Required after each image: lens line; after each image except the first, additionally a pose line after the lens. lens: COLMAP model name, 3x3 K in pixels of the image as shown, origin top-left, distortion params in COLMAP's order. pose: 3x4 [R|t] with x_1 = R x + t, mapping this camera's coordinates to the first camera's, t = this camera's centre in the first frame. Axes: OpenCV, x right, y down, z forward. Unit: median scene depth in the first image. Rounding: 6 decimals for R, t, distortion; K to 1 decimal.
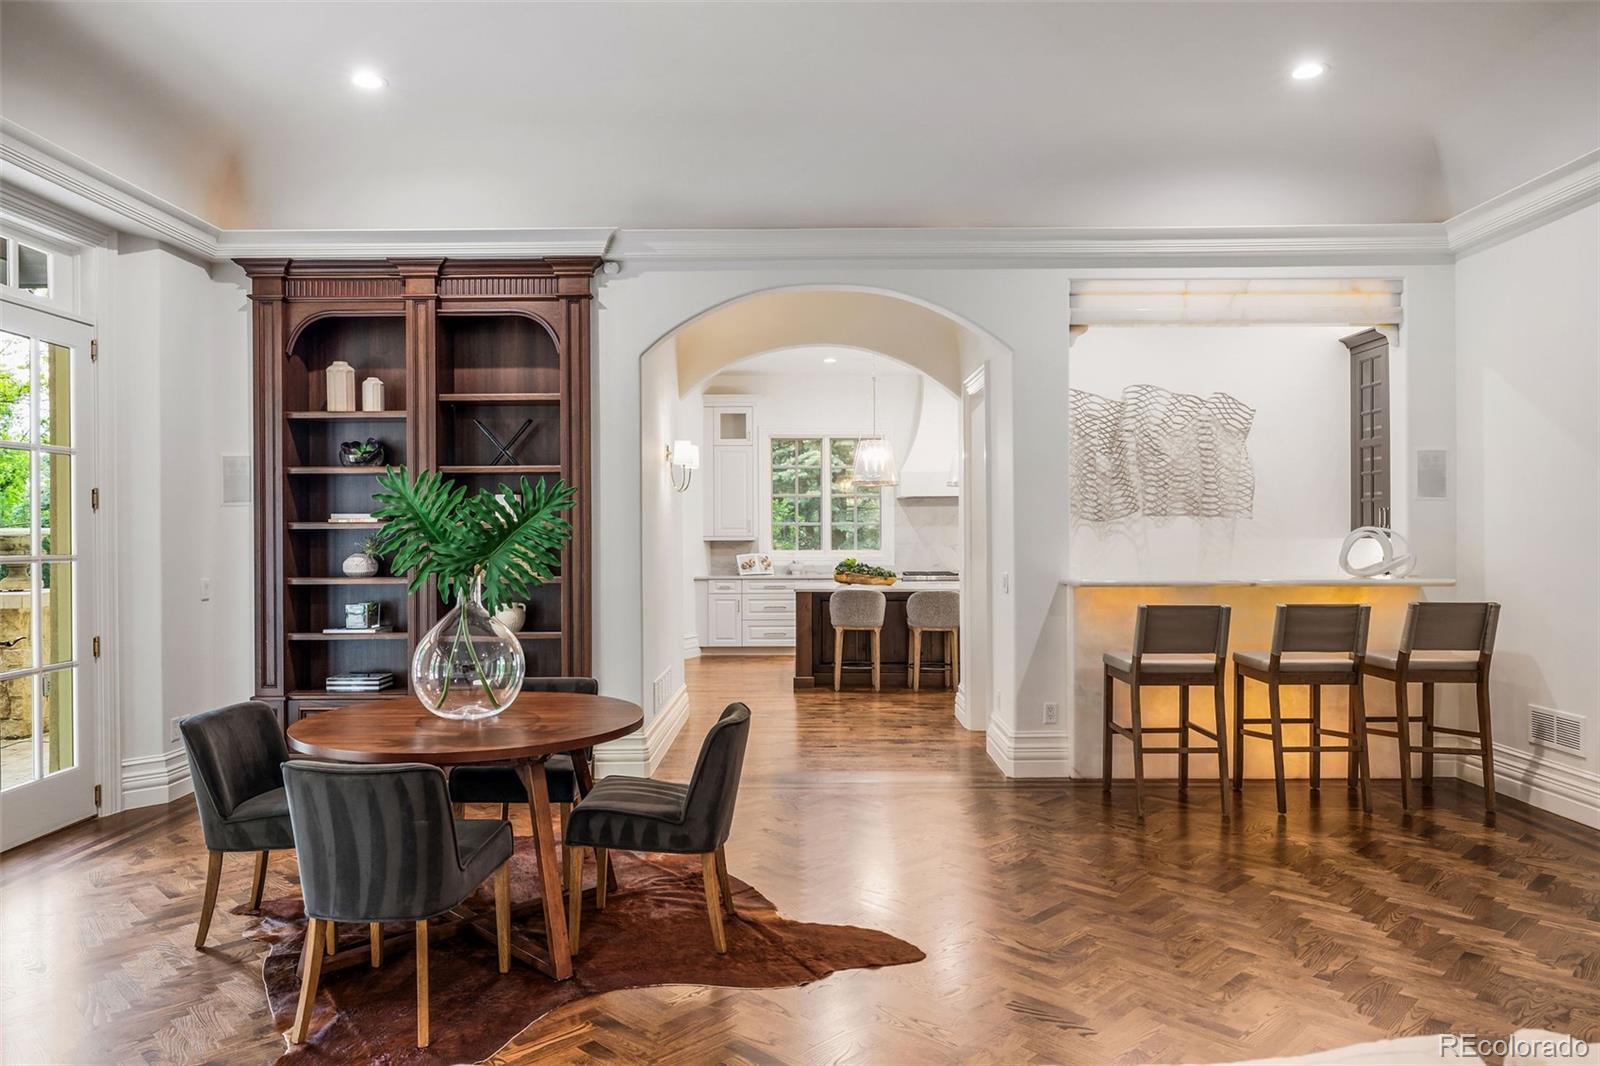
lens RADIAL K [[1063.8, 0, 802.0], [0, 1063.8, 535.4], [0, 0, 1]] dist [-0.018654, 0.001404]
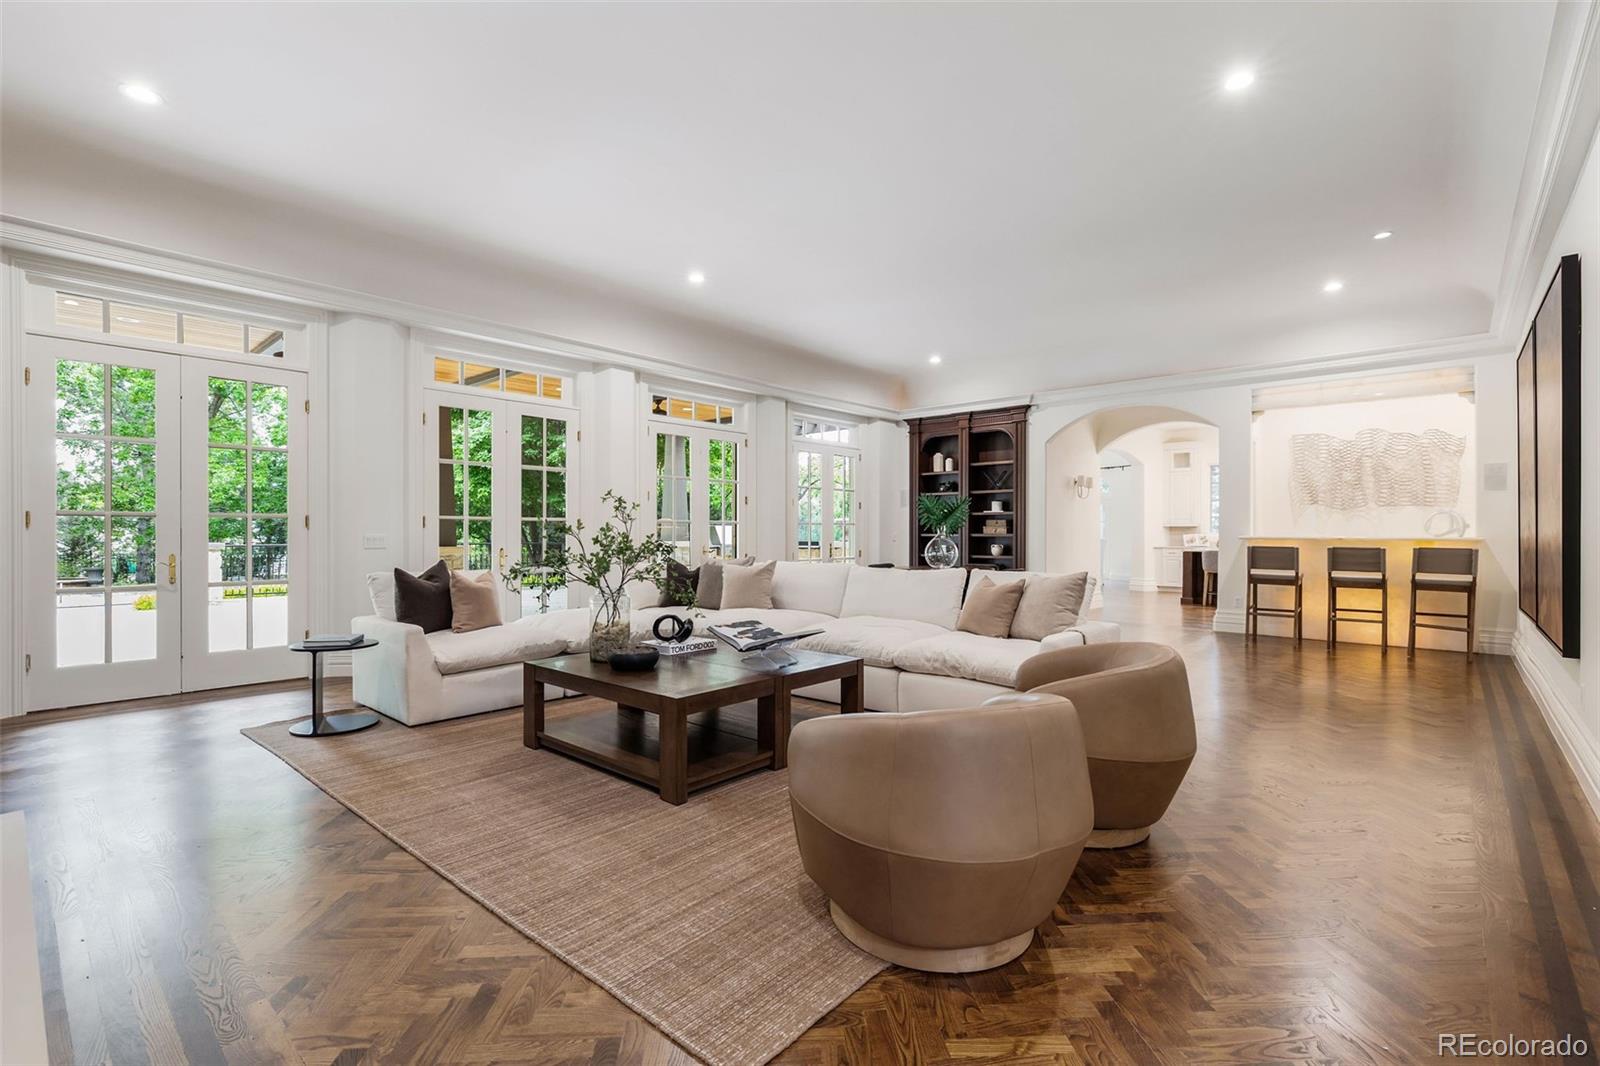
lens RADIAL K [[724.9, 0, 802.2], [0, 724.9, 532.6], [0, 0, 1]] dist [0.000678, 0.000150]
pose [[0.747156, 0.006963, -0.664612, 0.534338], [-0.007825, 0.999968, 0.001680, 0.037043], [0.664602, 0.003946, 0.747187, -0.607359]]
